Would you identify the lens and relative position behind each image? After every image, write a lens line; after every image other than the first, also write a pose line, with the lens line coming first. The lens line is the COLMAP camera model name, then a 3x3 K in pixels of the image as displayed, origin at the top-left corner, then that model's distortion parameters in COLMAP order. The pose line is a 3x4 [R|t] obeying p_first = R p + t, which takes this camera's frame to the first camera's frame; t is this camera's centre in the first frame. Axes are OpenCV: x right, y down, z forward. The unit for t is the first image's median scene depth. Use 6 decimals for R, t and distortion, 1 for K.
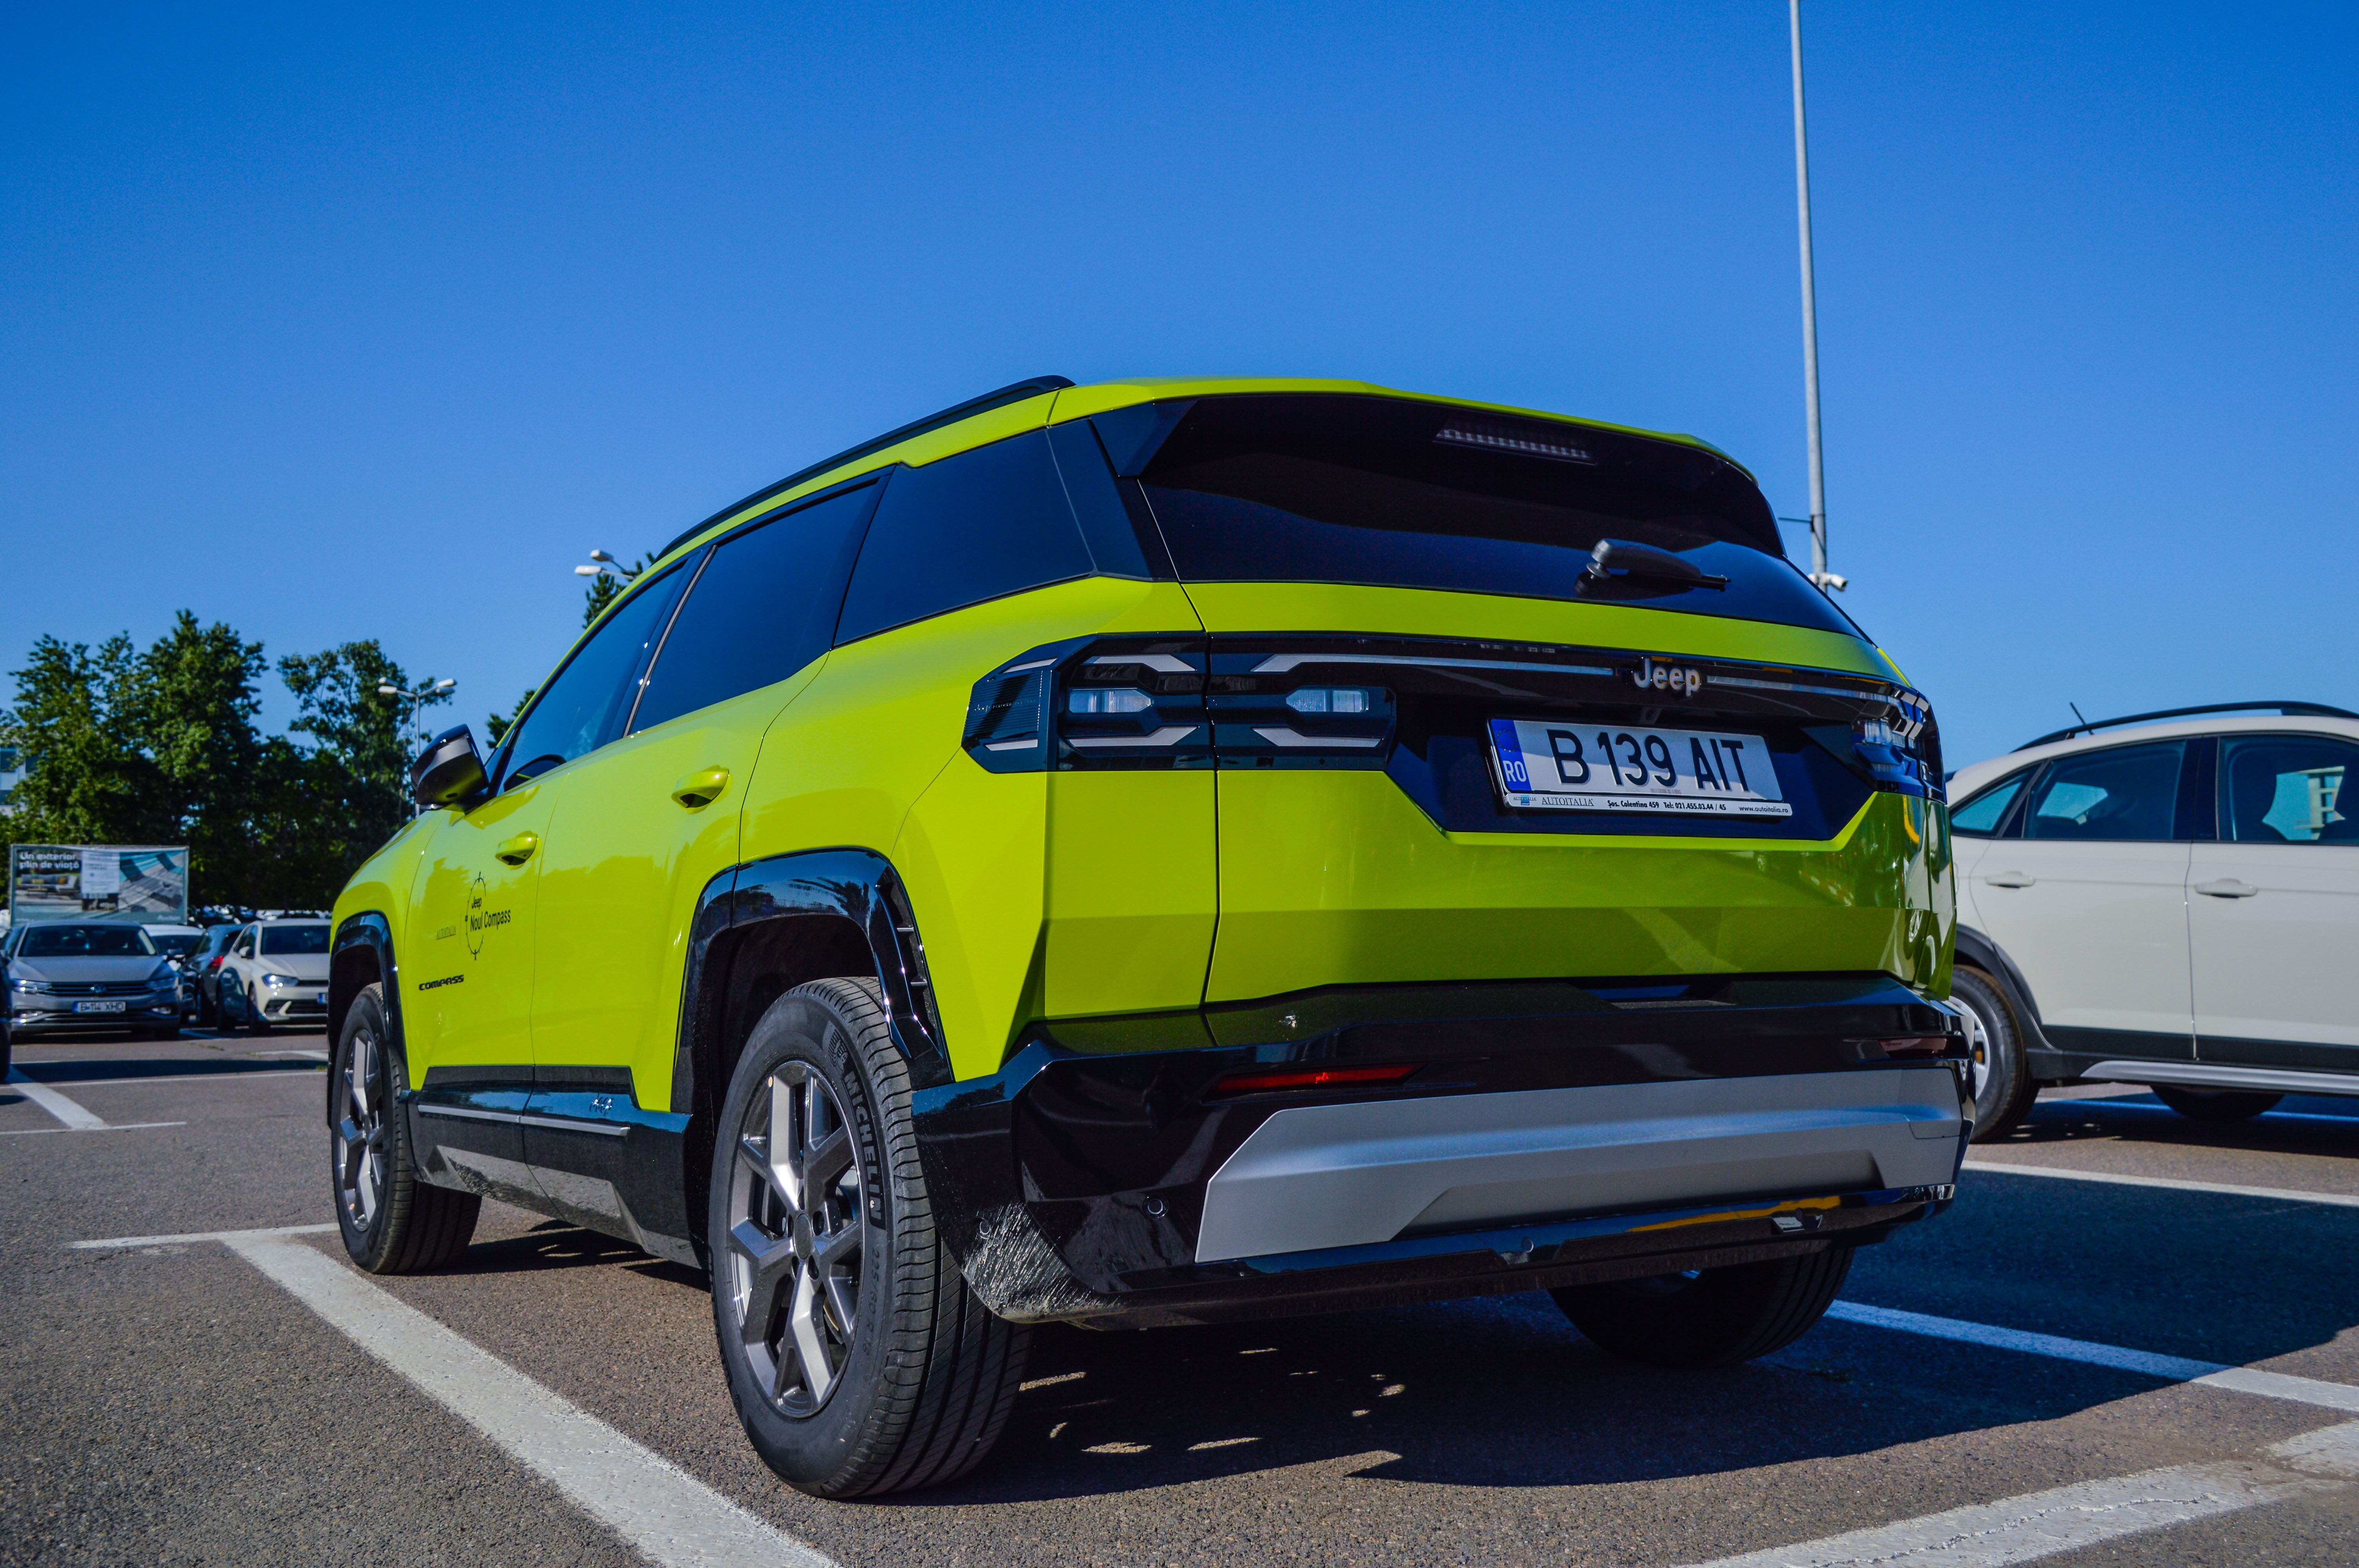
lens RADIAL K [[2206.3, 0, 1201.3], [0, 2206.3, 801.4], [0, 0, 1]] dist [-0.015860, 0.003808]
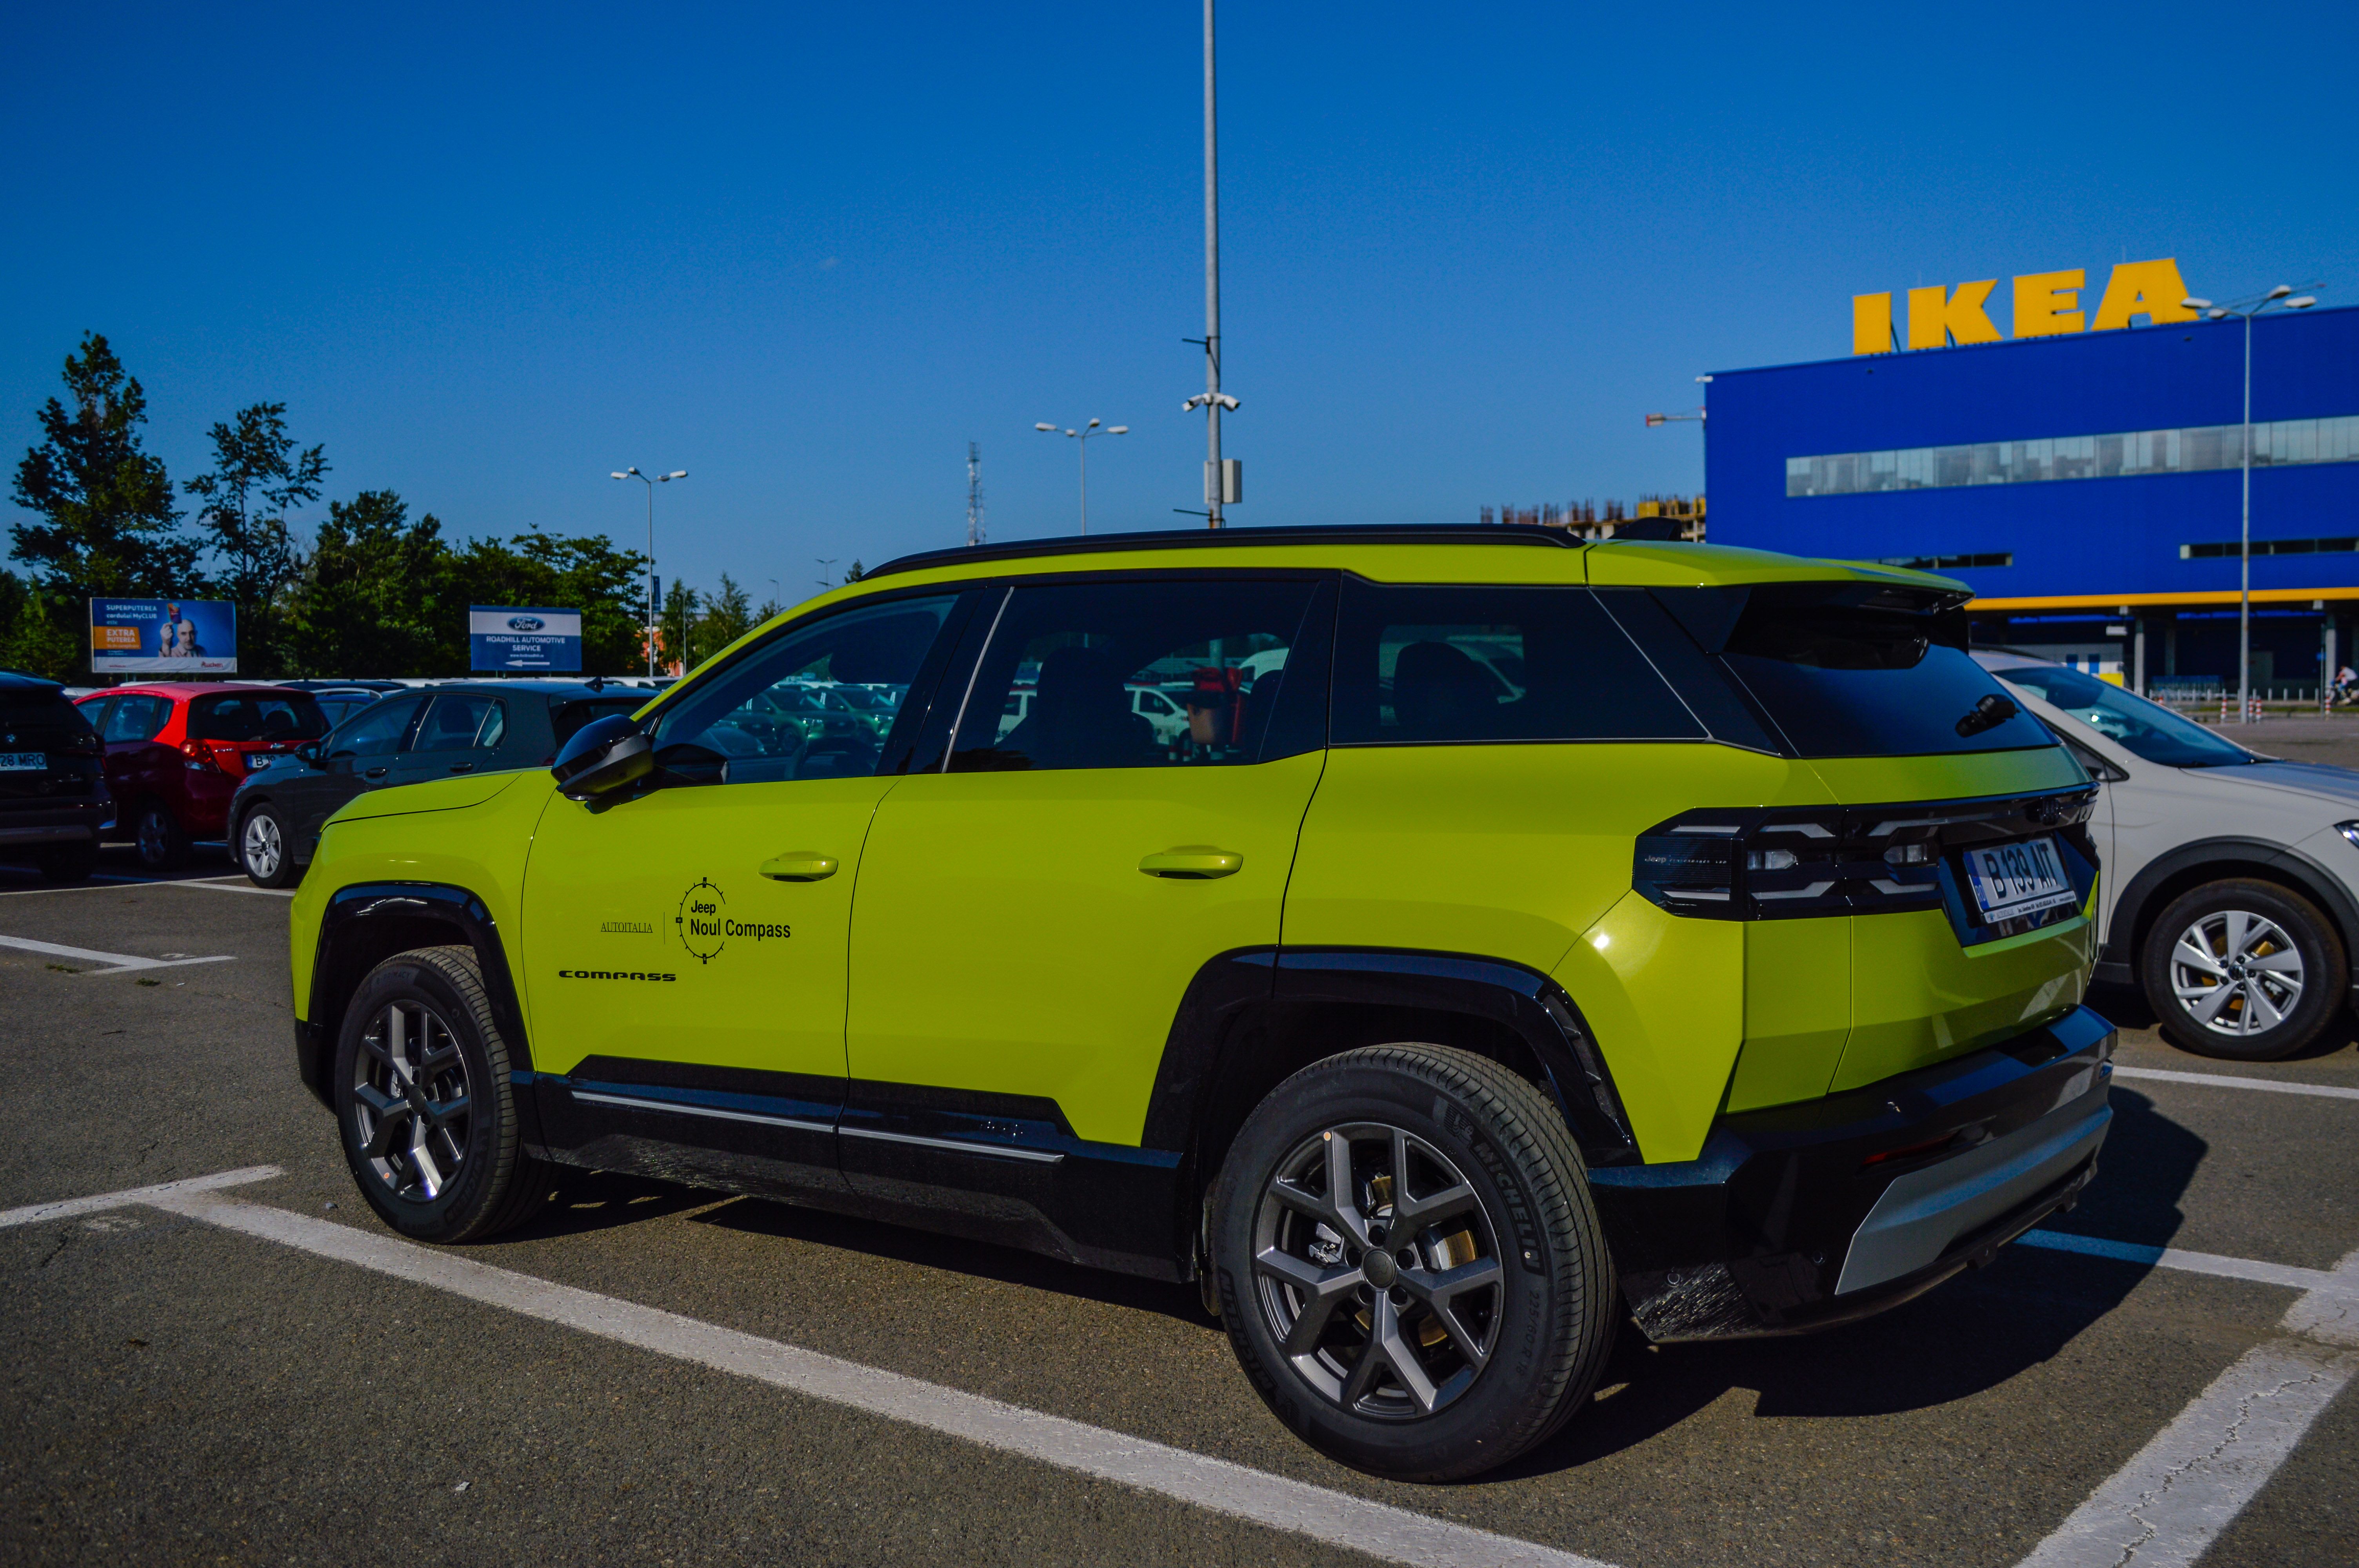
lens RADIAL K [[2217.3, 0, 1205.8], [0, 2217.3, 782.7], [0, 0, 1]] dist [-0.020456, 0.003386]
pose [[0.938585, -0.003970, 0.345025, -0.672848], [-0.032285, 0.994537, 0.099268, -0.176431], [-0.343534, -0.104311, 0.933329, -0.051878]]
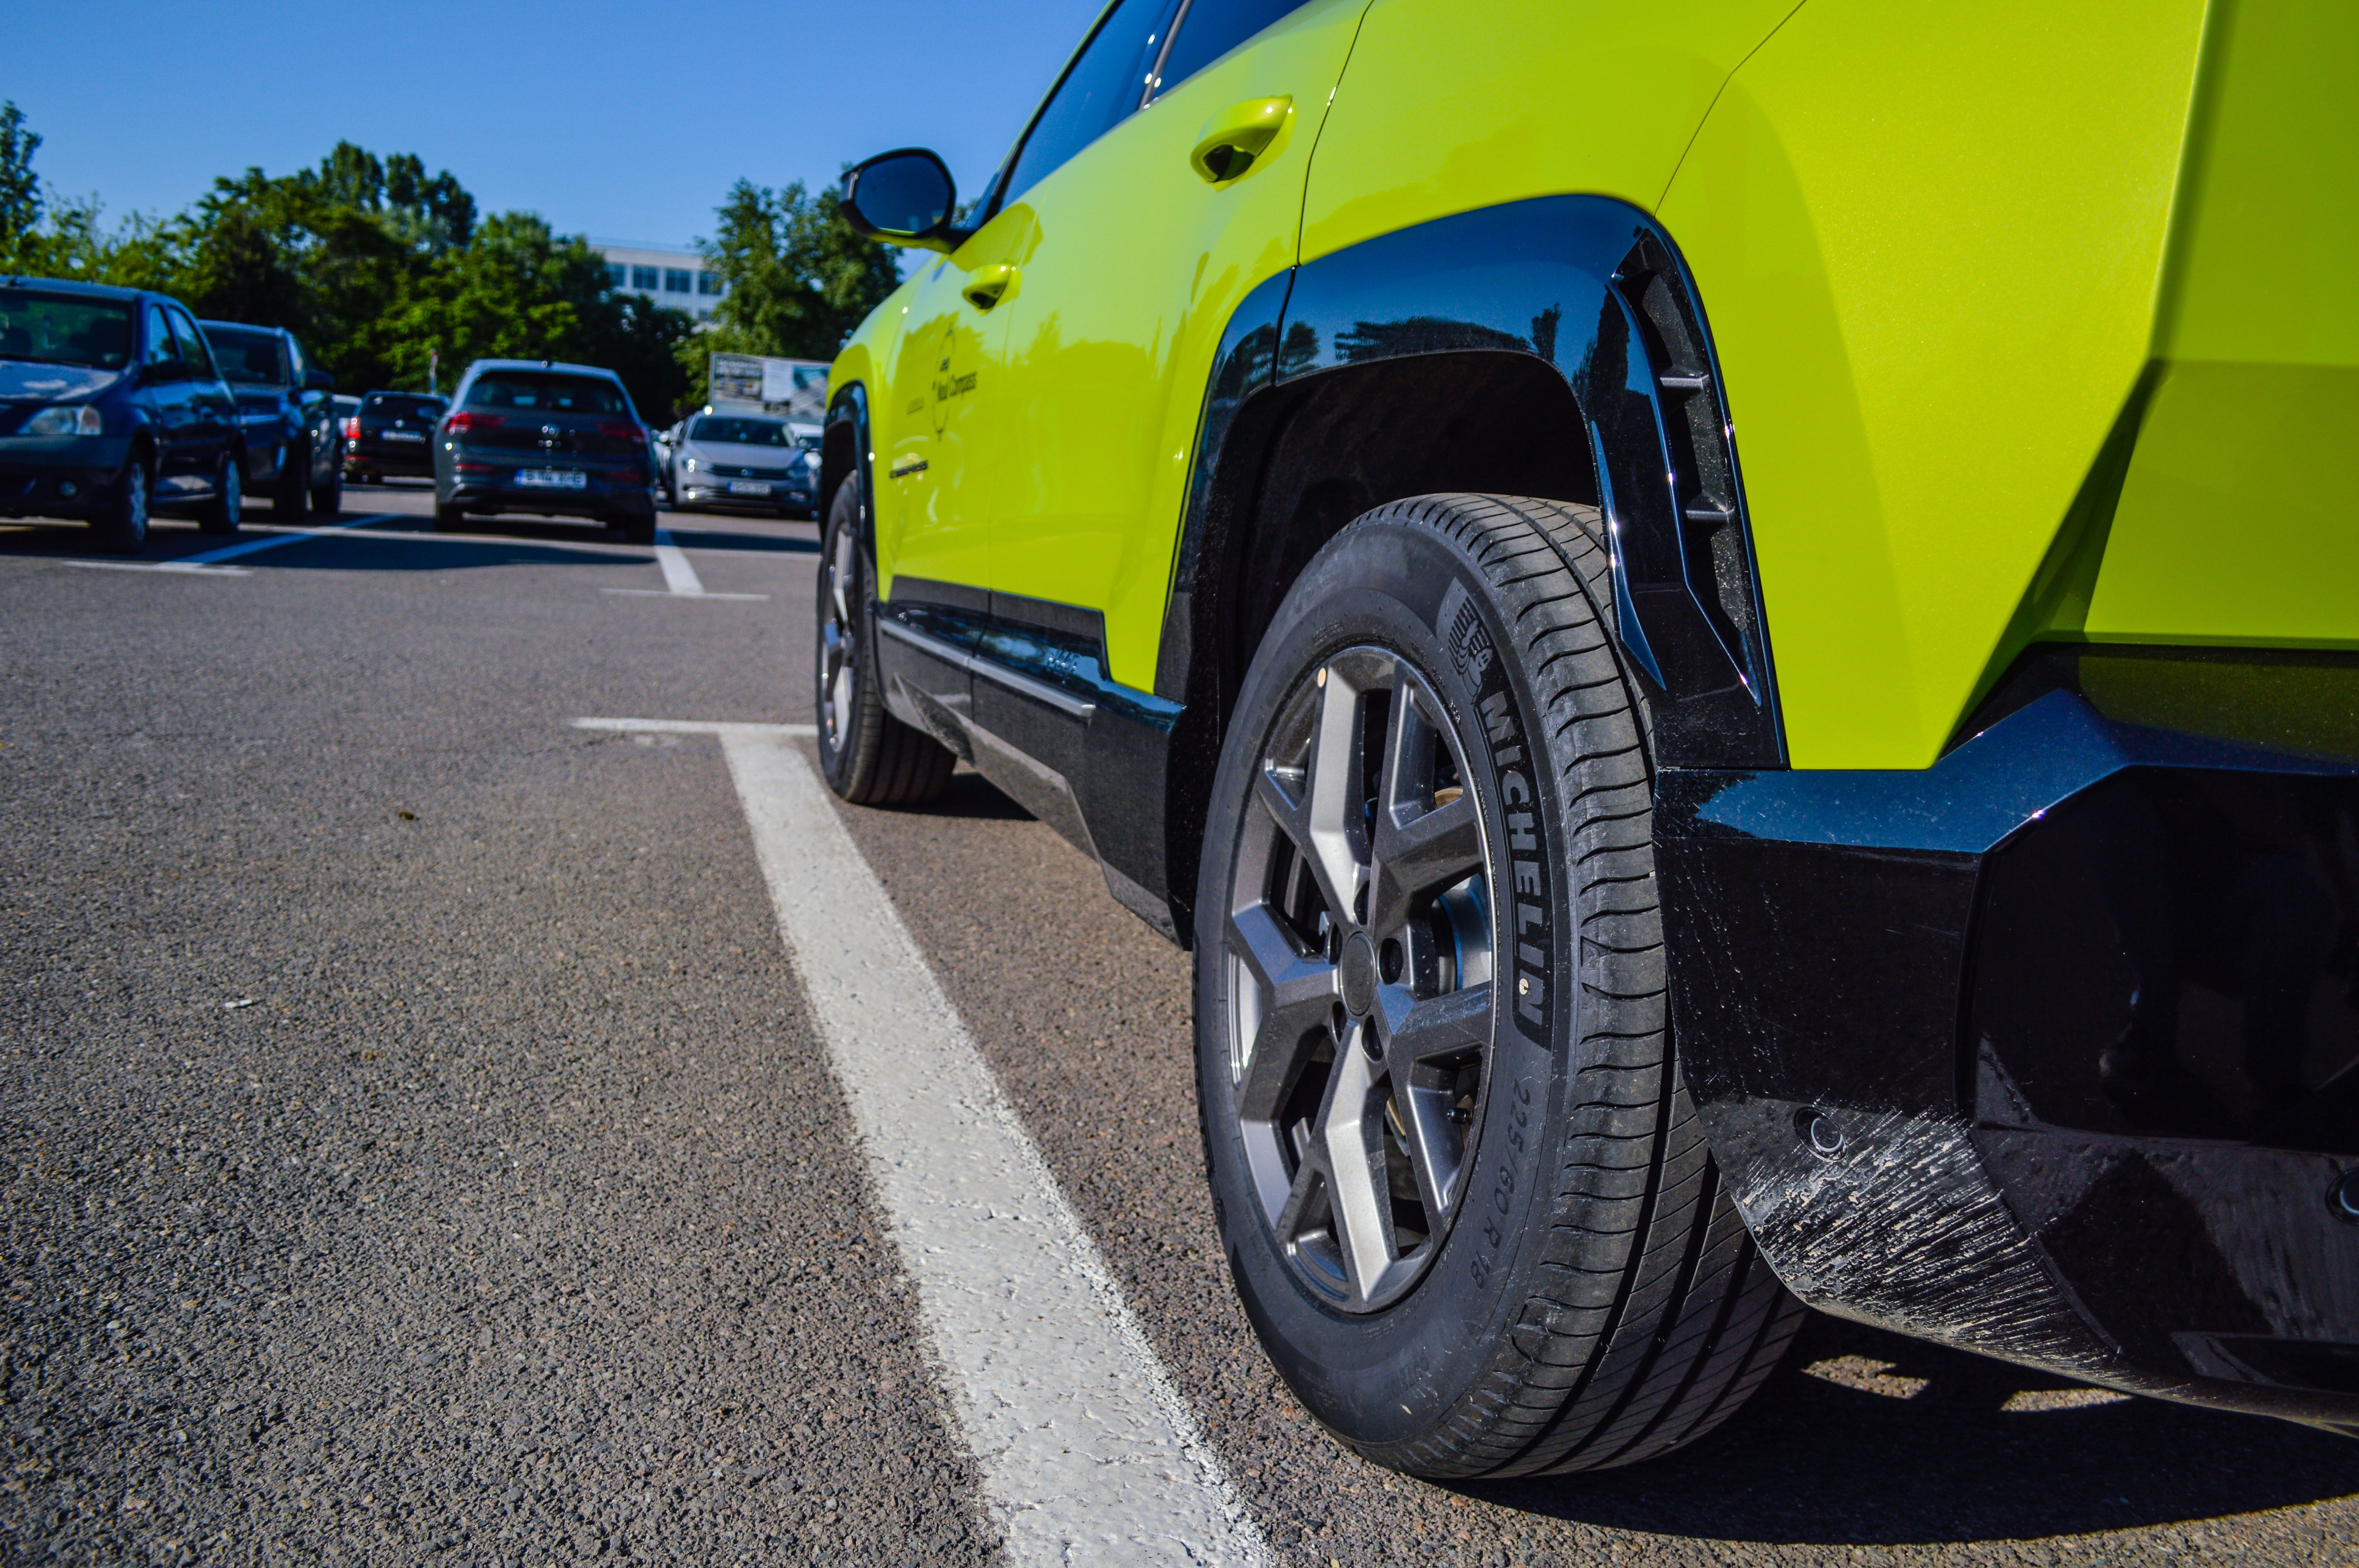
lens RADIAL K [[1858.4, 0, 1192.9], [0, 1858.4, 795.1], [0, 0, 1]] dist [-0.008496, 0.002880]
pose [[0.964922, 0.123632, -0.231605, -0.119273], [-0.069270, 0.970810, 0.229628, 0.053831], [0.253234, -0.205529, 0.945320, 0.566779]]
